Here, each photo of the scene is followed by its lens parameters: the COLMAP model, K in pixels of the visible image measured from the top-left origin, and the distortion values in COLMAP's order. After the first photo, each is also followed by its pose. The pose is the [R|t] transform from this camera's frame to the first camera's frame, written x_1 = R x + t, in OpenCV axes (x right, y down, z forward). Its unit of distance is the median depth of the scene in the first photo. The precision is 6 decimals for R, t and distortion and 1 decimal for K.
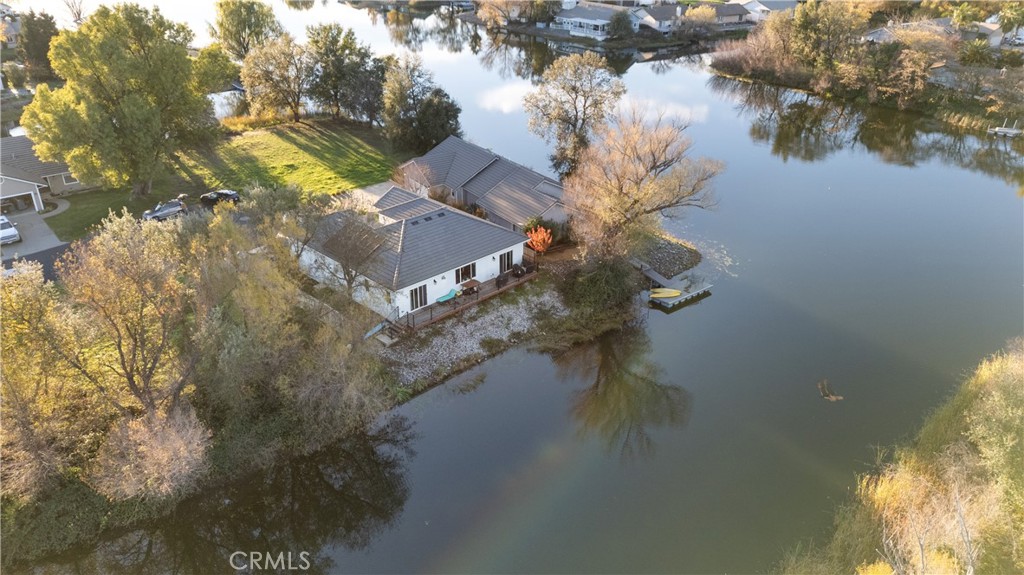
lens RADIAL K [[742.0, 0, 512.0], [0, 742.0, 287.5], [0, 0, 1]] dist [0.035999, -0.008586]
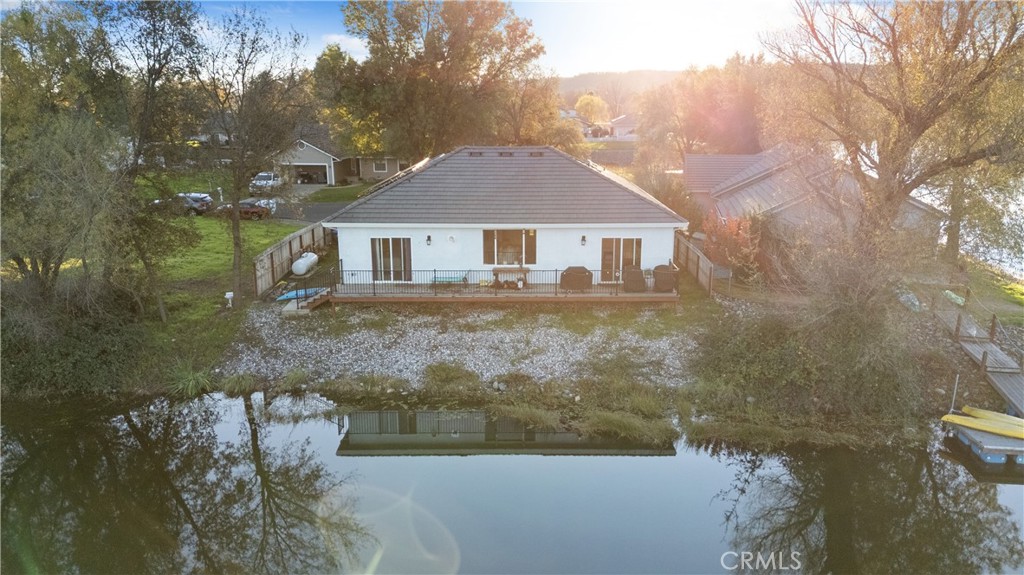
lens RADIAL K [[742.0, 0, 512.0], [0, 742.0, 287.5], [0, 0, 1]] dist [0.035999, -0.008586]
pose [[0.702451, 0.162790, -0.692865, 0.291975], [-0.314851, 0.944132, -0.097381, 0.054317], [0.638303, 0.286554, 0.714462, 0.645950]]
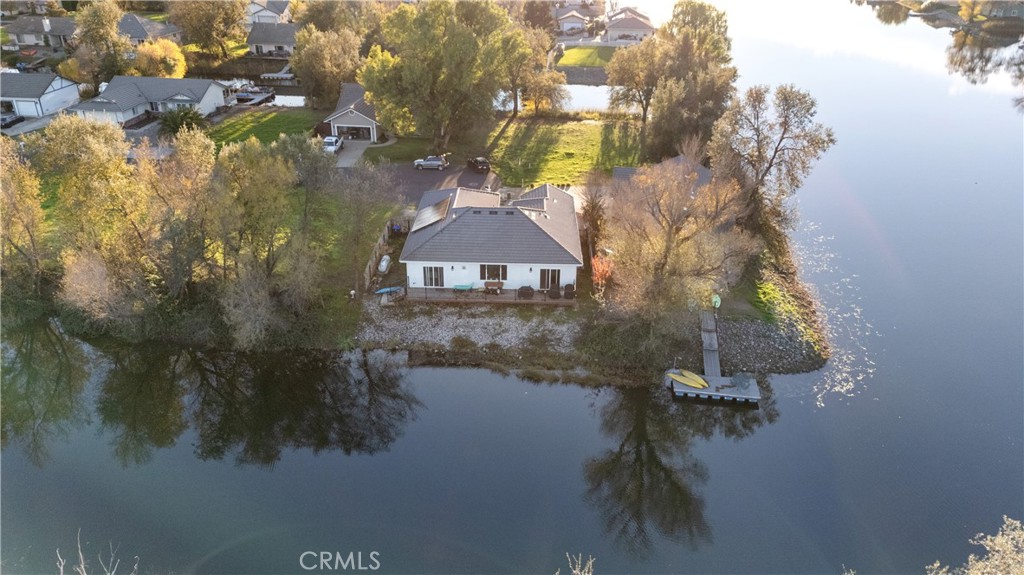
lens RADIAL K [[742.0, 0, 512.0], [0, 742.0, 287.5], [0, 0, 1]] dist [0.035999, -0.008586]
pose [[0.689922, 0.325516, -0.646565, 0.603187], [-0.332137, 0.935971, 0.116809, -0.124790], [0.643189, 0.134159, 0.753863, 0.267138]]
